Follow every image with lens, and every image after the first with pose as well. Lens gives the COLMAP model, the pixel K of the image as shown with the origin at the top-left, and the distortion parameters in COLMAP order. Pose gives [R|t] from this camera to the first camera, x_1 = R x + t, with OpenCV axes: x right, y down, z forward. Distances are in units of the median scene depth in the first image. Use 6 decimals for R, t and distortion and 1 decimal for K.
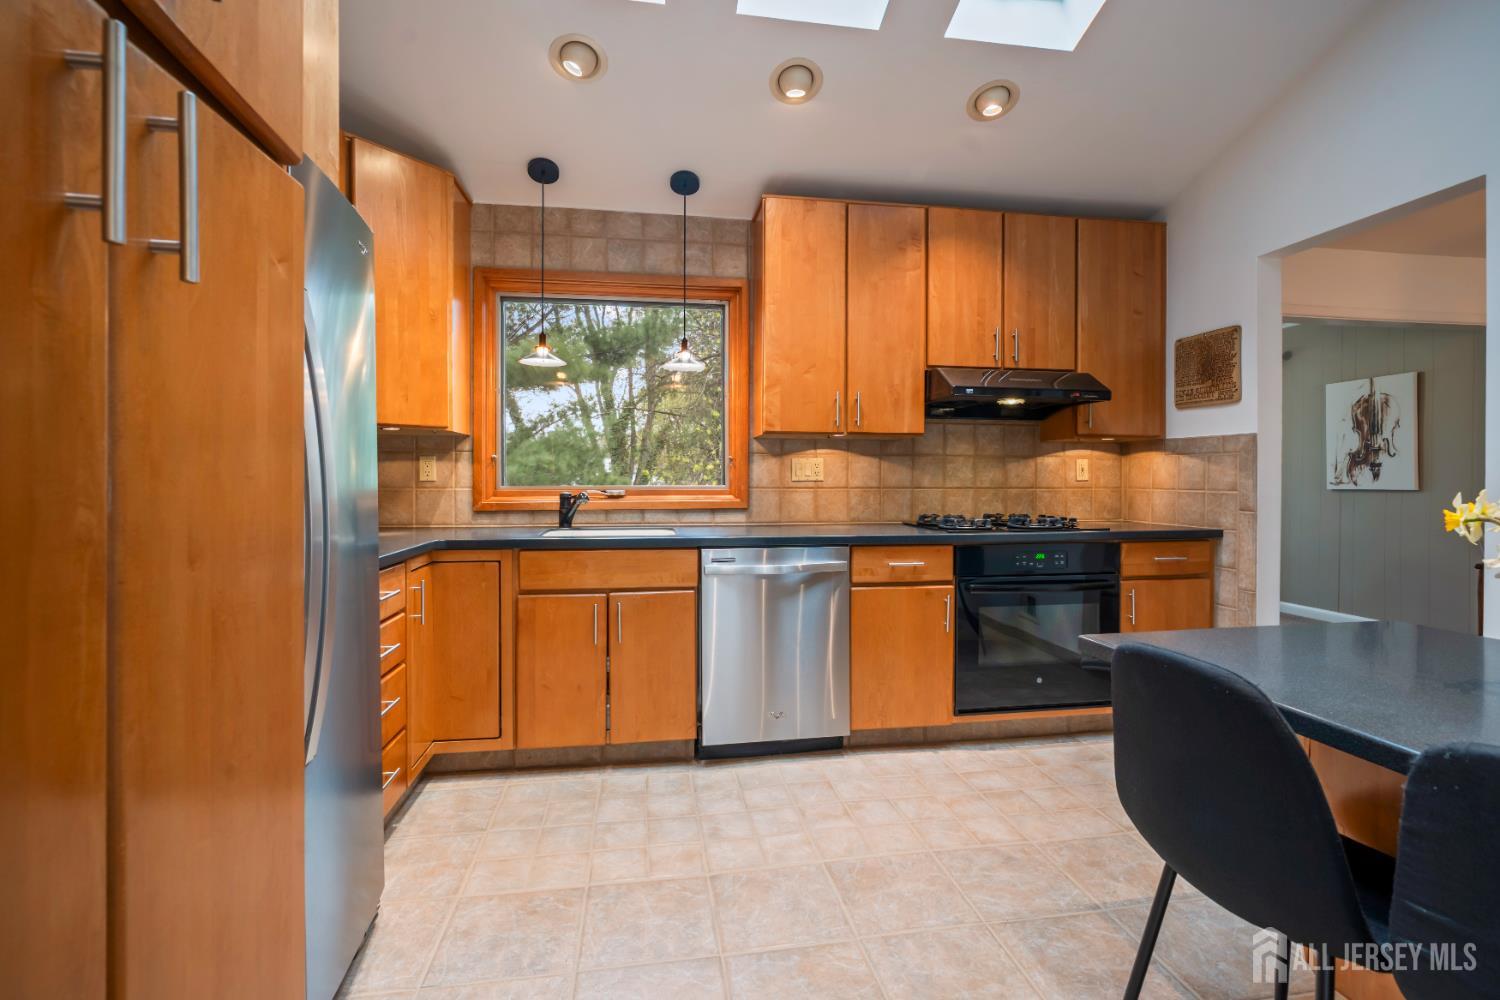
lens RADIAL K [[682.4, 0, 751.2], [0, 682.4, 487.4], [0, 0, 1]] dist [-0.007350, 0.000308]
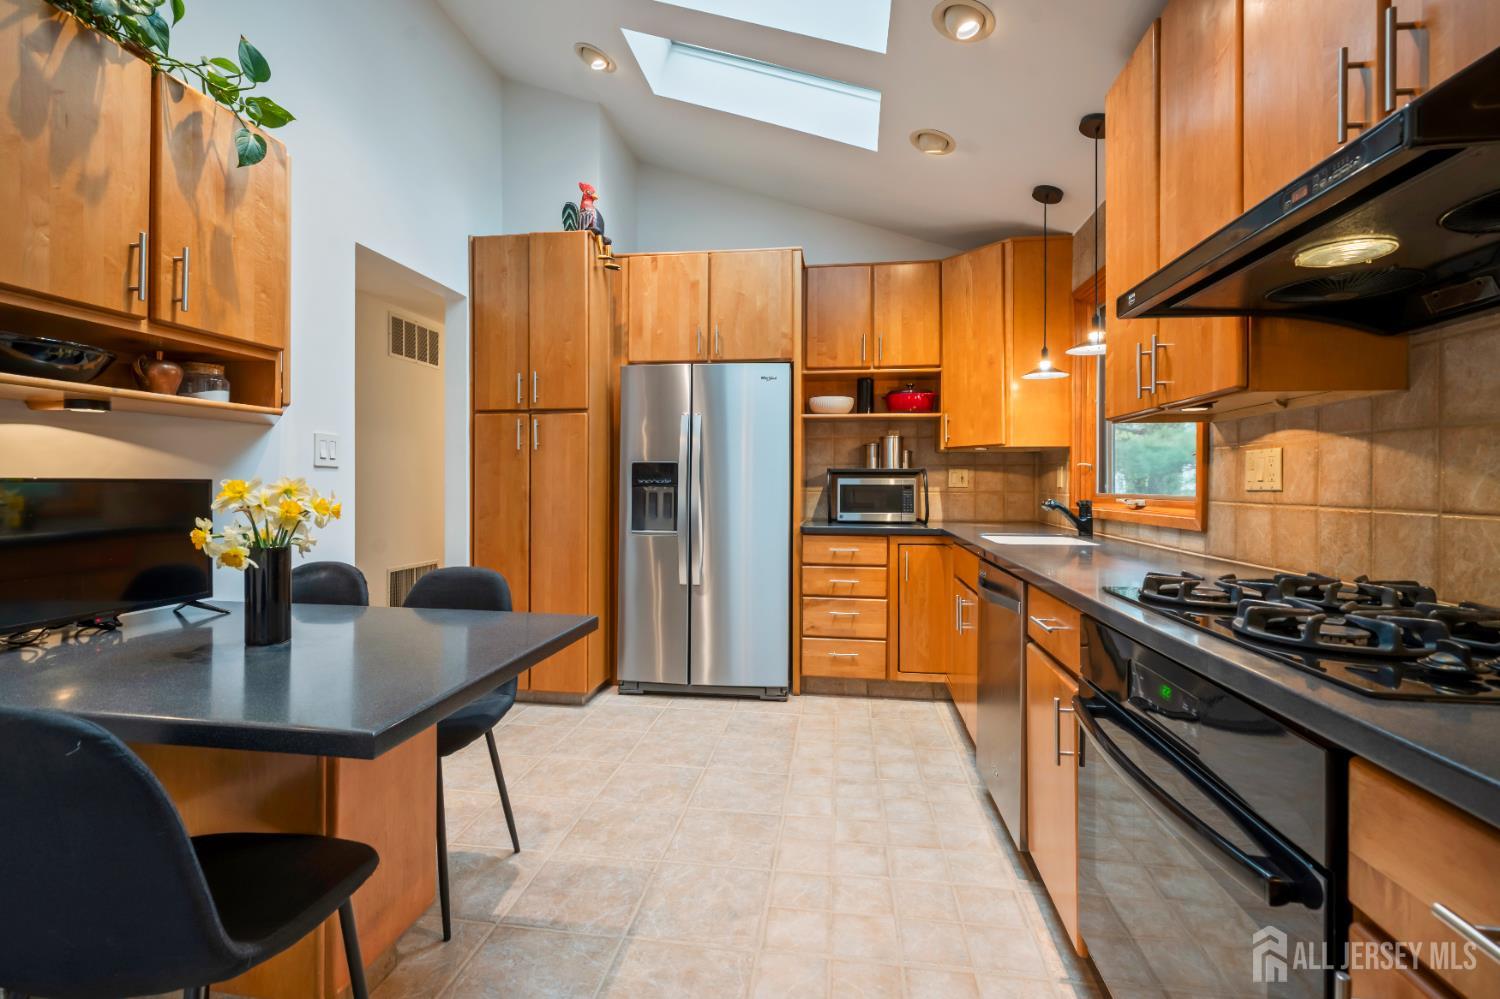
lens RADIAL K [[682.4, 0, 750.1], [0, 682.4, 489.4], [0, 0, 1]] dist [-0.007350, 0.000308]
pose [[-0.298582, 0.007128, -0.954357, 0.991393], [-0.018340, 0.999745, 0.013204, -0.012997], [0.954208, 0.021445, -0.298375, 1.041556]]
